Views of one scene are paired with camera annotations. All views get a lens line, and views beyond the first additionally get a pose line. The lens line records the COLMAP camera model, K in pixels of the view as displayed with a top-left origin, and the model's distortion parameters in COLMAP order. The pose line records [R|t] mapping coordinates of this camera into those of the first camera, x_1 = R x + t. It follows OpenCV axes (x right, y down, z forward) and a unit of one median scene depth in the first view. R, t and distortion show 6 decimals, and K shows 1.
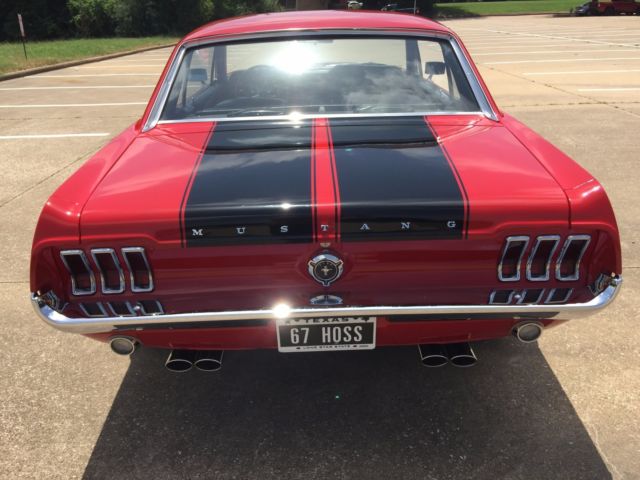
lens RADIAL K [[529.7, 0, 324.1], [0, 529.7, 241.2], [0, 0, 1]] dist [0.068395, -0.106760]
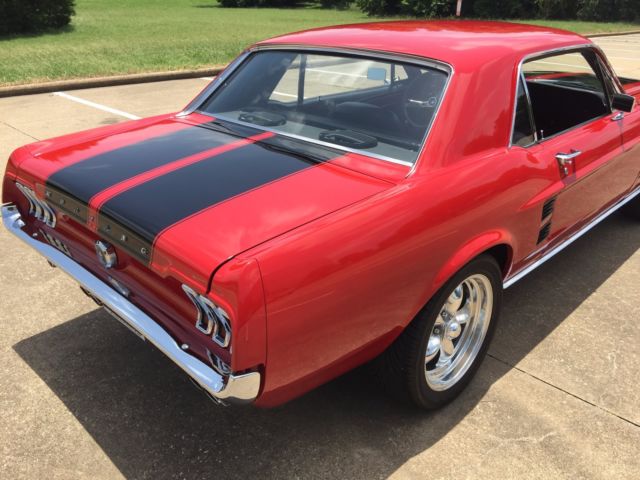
lens RADIAL K [[529.7, 0, 315.7], [0, 529.7, 256.8], [0, 0, 1]] dist [0.068395, -0.106760]
pose [[0.696090, 0.330634, -0.637291, 0.825982], [-0.294663, 0.941010, 0.166357, -0.205318], [0.654700, 0.071987, 0.752453, 0.332017]]
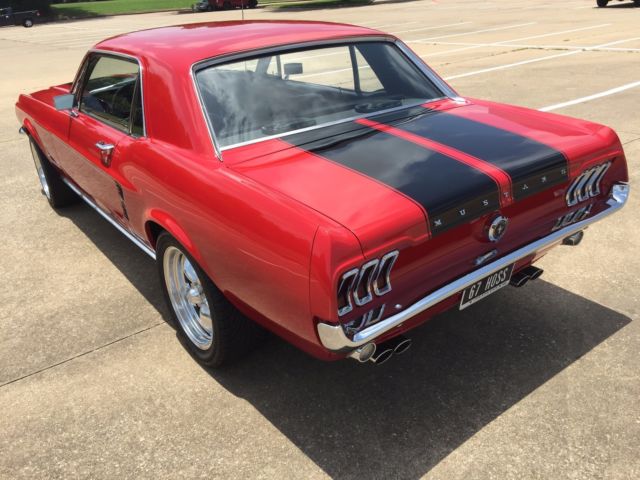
lens RADIAL K [[529.7, 0, 315.1], [0, 529.7, 240.7], [0, 0, 1]] dist [0.068395, -0.106760]
pose [[0.810016, -0.265946, 0.522634, -0.786486], [0.264990, 0.961063, 0.078343, -0.103171], [-0.523120, 0.075034, 0.848950, 0.117716]]
